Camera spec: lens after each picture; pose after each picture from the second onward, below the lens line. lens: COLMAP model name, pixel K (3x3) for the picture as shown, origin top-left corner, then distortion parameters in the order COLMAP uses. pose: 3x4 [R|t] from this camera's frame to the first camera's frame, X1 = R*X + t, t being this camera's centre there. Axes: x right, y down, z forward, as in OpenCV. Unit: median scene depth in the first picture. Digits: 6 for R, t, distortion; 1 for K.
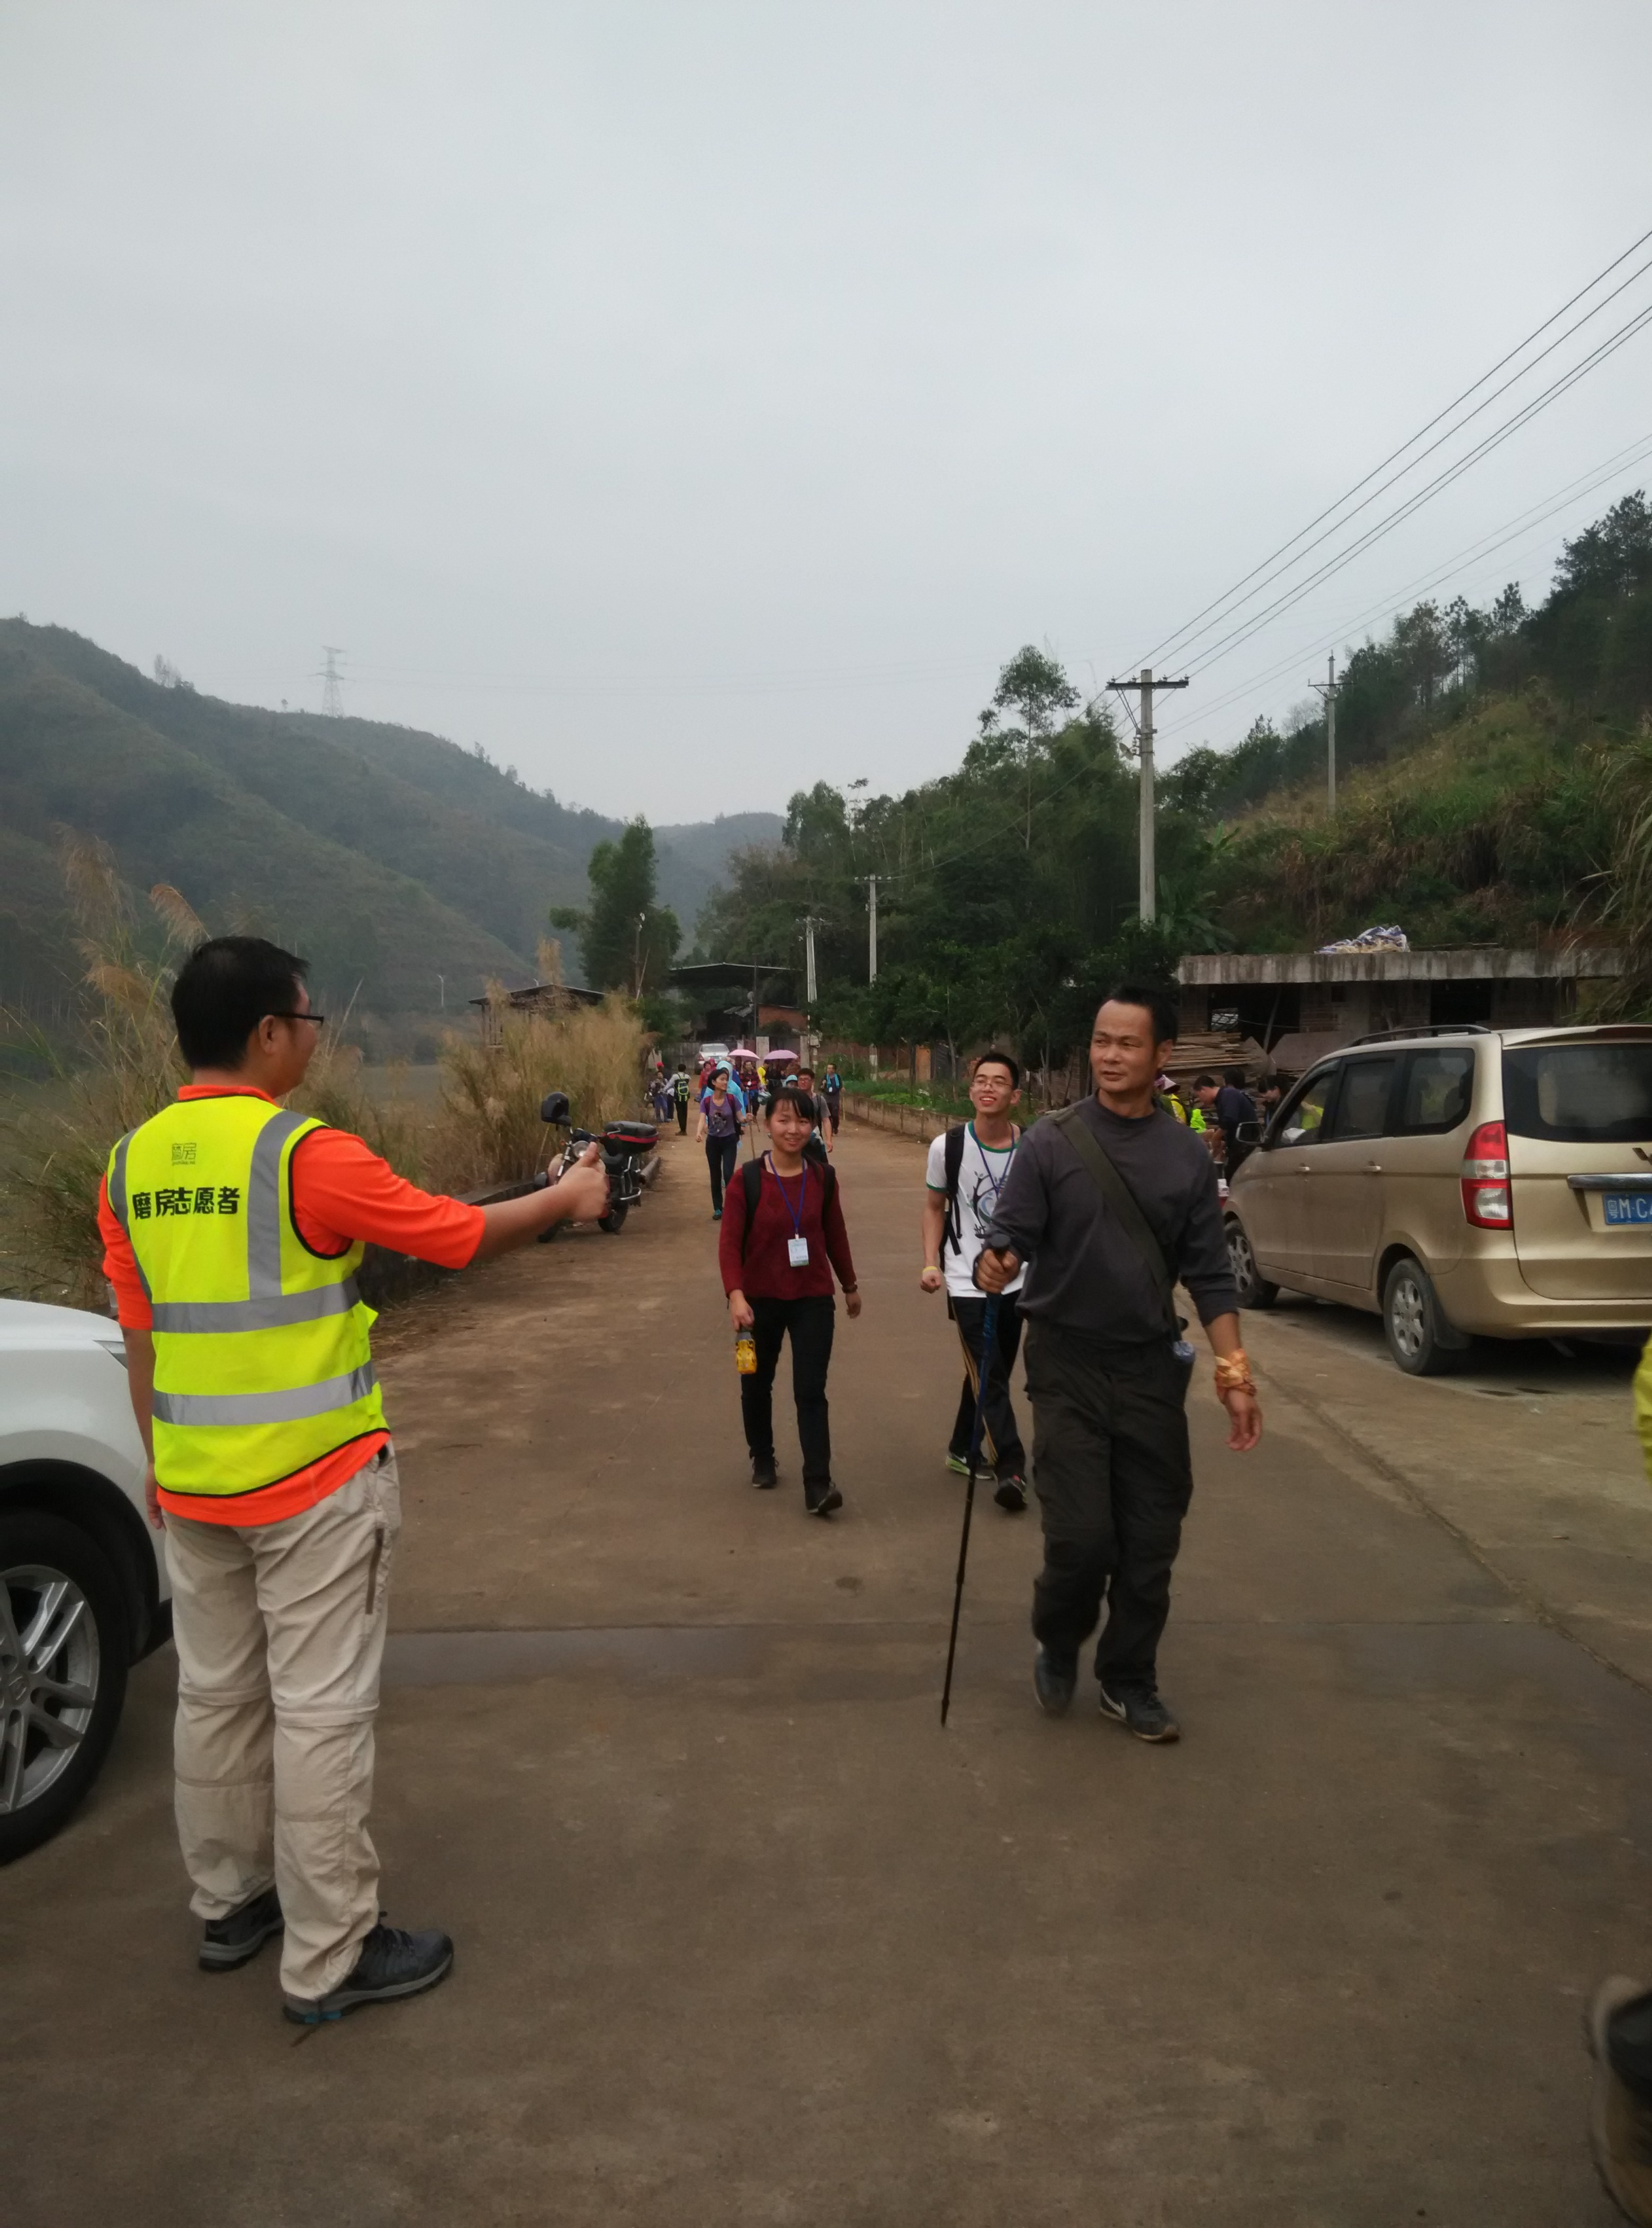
lens RADIAL K [[1776.5, 0, 824.4], [0, 1776.5, 1232.5], [0, 0, 1]] dist [0.052226, -0.124855]
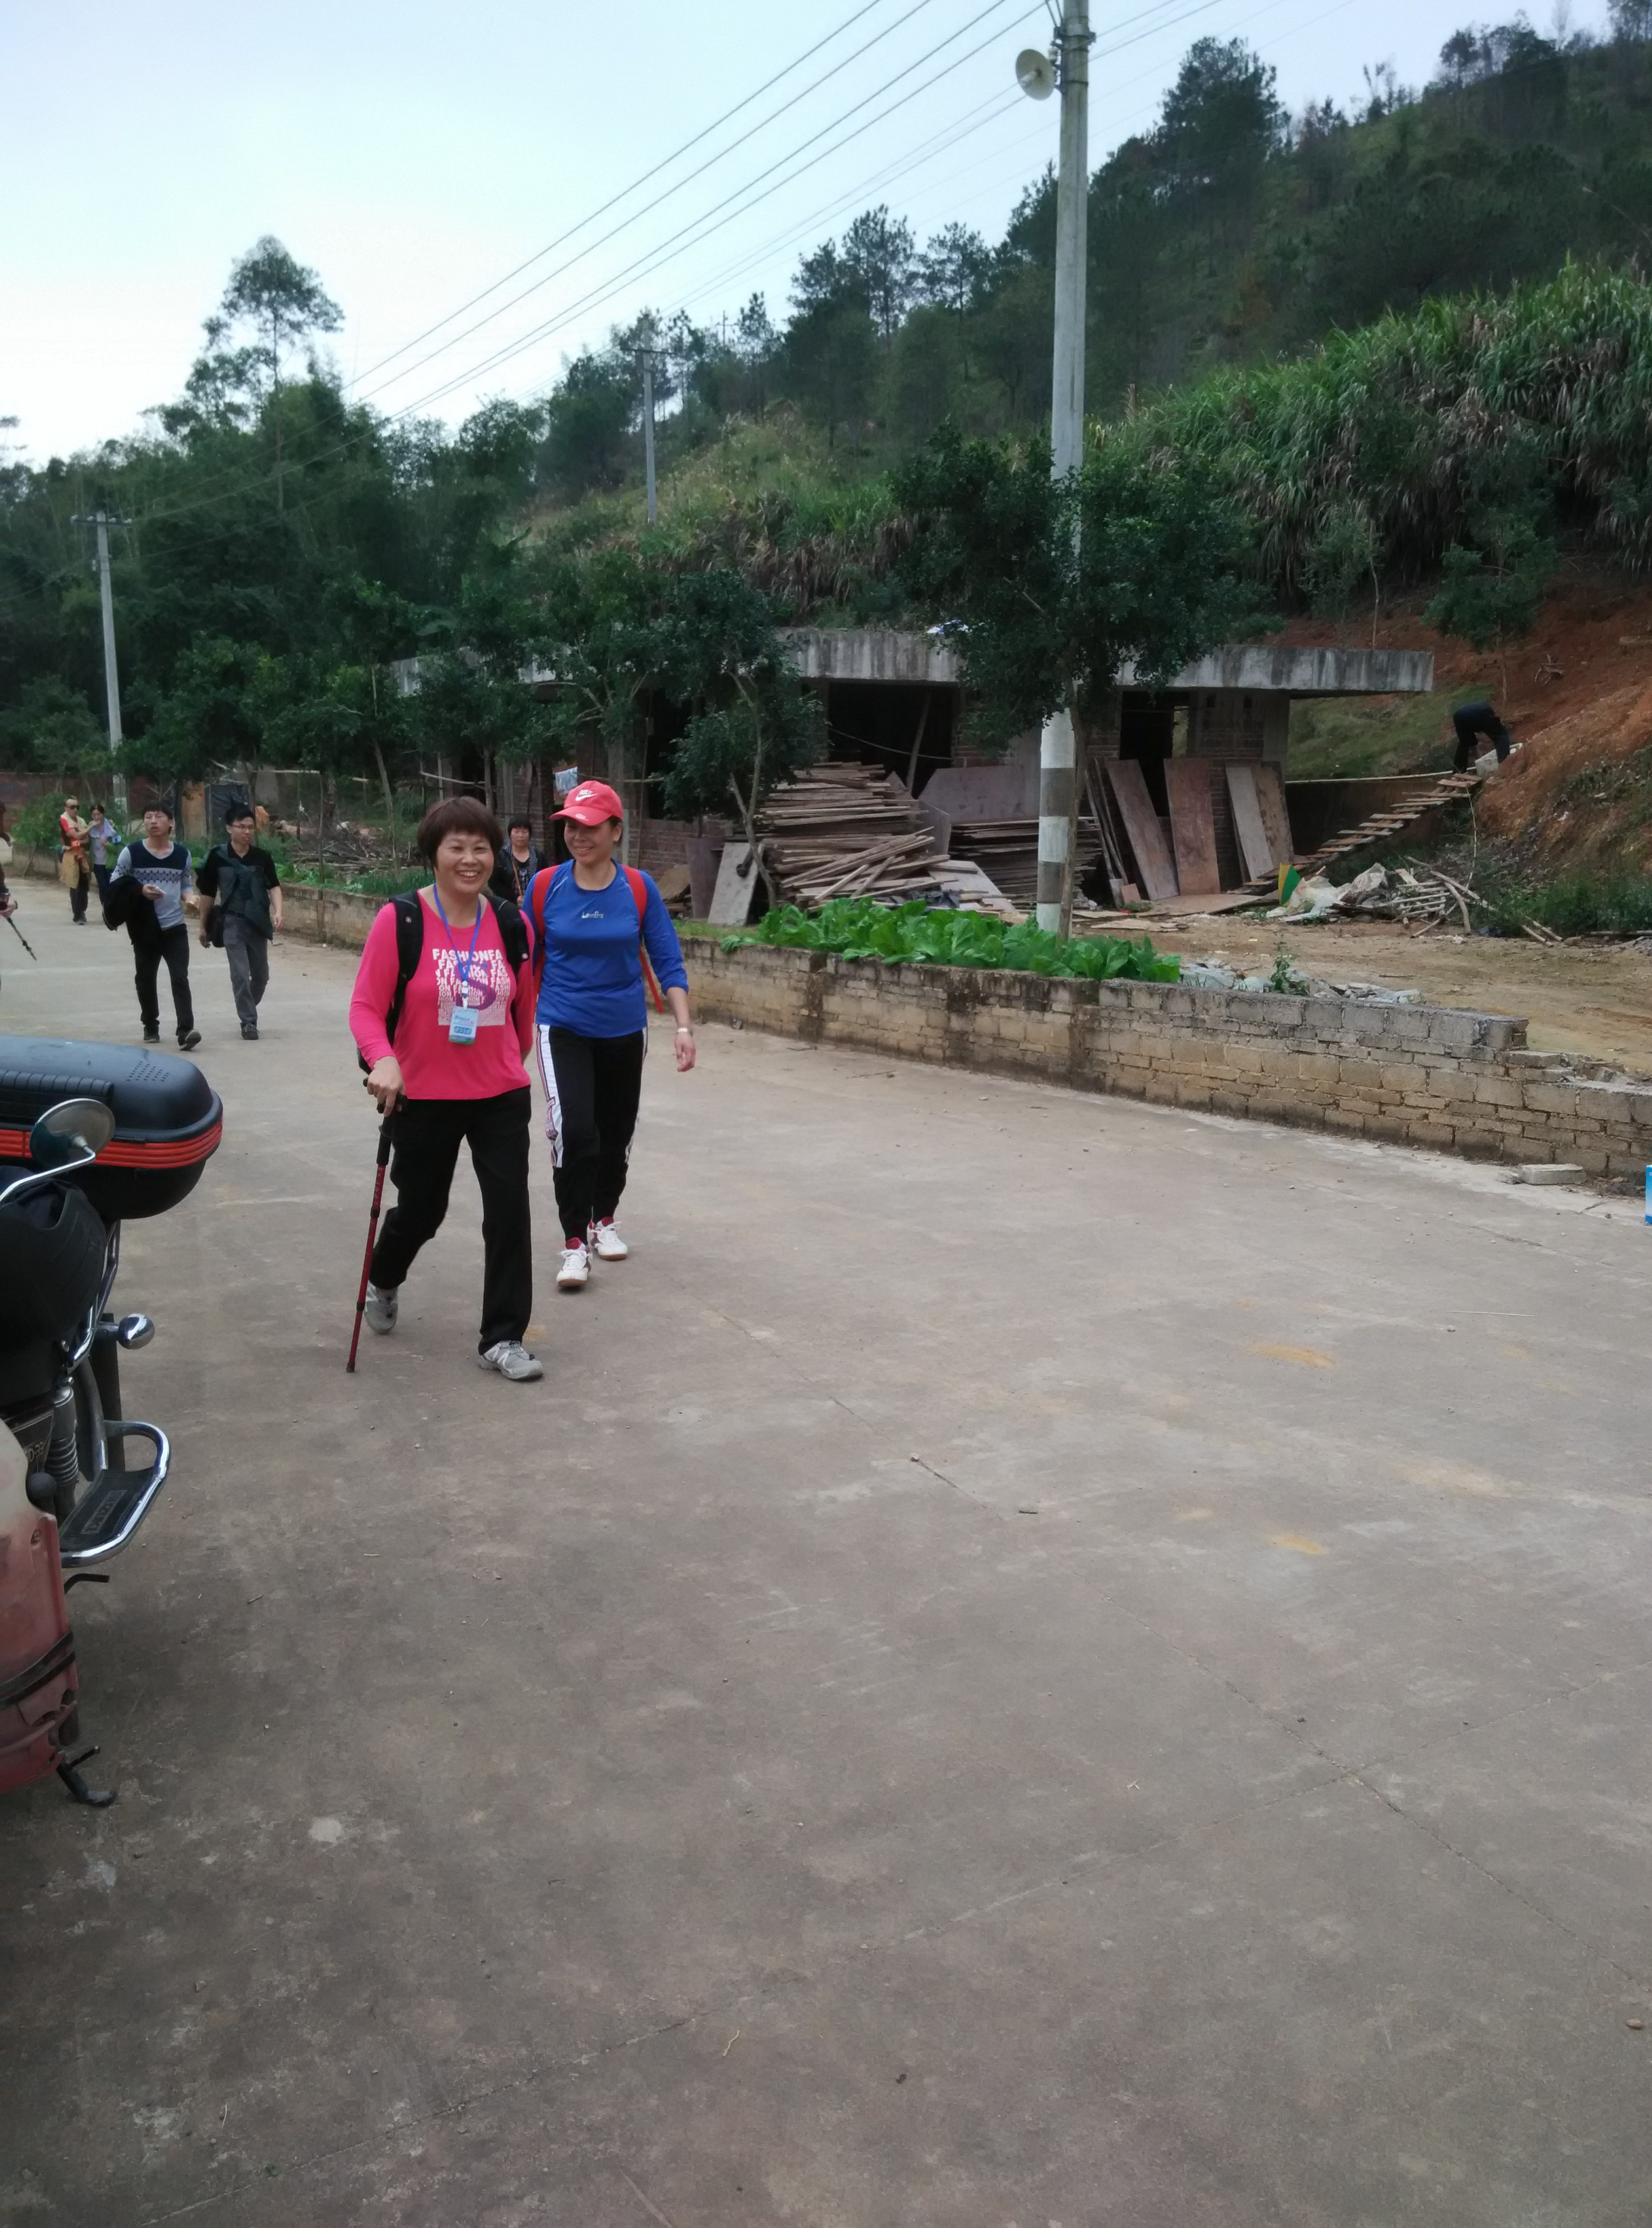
lens RADIAL K [[1824.2, 0, 838.4], [0, 1824.2, 1101.8], [0, 0, 1]] dist [0.187557, -0.331192]
pose [[0.898778, -0.057208, 0.434655, -0.021849], [0.033502, 0.997513, 0.062014, -0.012260], [-0.437121, -0.041175, 0.898460, 0.149253]]
